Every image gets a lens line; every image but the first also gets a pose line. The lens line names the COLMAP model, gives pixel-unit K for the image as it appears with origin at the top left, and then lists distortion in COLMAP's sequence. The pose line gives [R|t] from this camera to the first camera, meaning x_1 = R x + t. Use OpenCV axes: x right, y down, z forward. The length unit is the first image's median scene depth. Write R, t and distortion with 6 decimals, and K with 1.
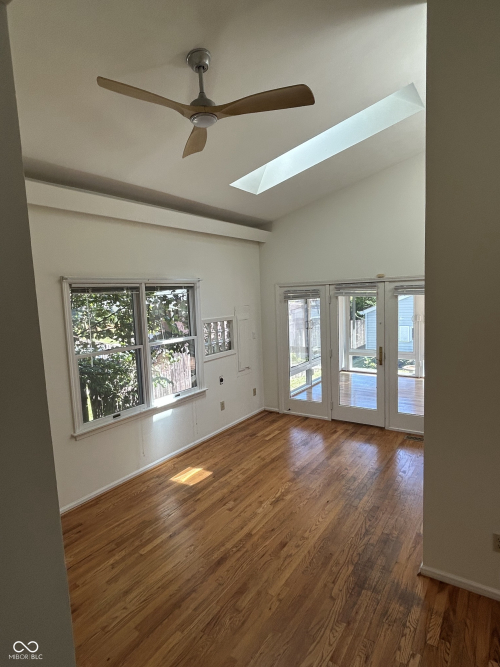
lens RADIAL K [[388.8, 0, 250.0], [0, 388.8, 333.5], [0, 0, 1]] dist [-0.002251, -0.000068]
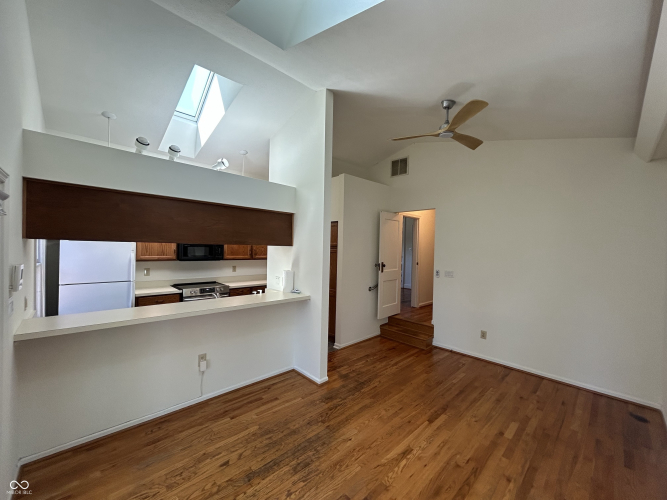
lens RADIAL K [[273.3, 0, 333.5], [0, 273.3, 250.0], [0, 0, 1]] dist [-0.000123, -0.000017]
pose [[-0.976552, 0.014985, 0.214761, 0.063572], [0.037268, 0.994281, 0.100087, -0.071950], [-0.212033, 0.105743, -0.971525, 1.143281]]
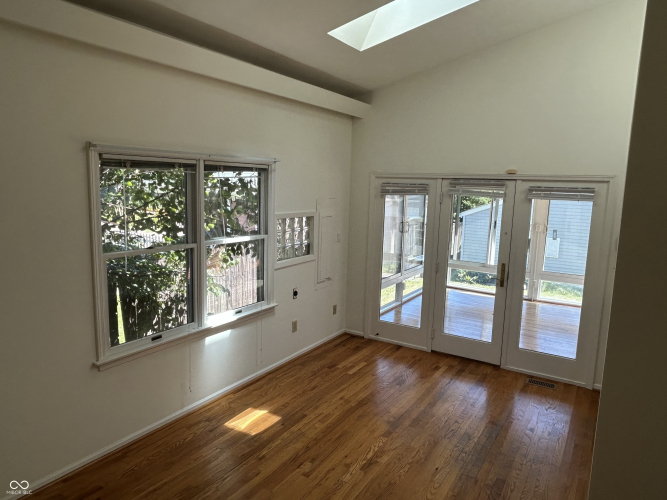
lens RADIAL K [[461.6, 0, 333.5], [0, 461.6, 250.0], [0, 0, 1]] dist [0.002039, -0.000161]
pose [[0.997369, 0.061362, 0.038591, -0.041894], [-0.062927, 0.997187, 0.040723, -0.009037], [-0.035984, -0.043044, 0.998425, 0.095156]]
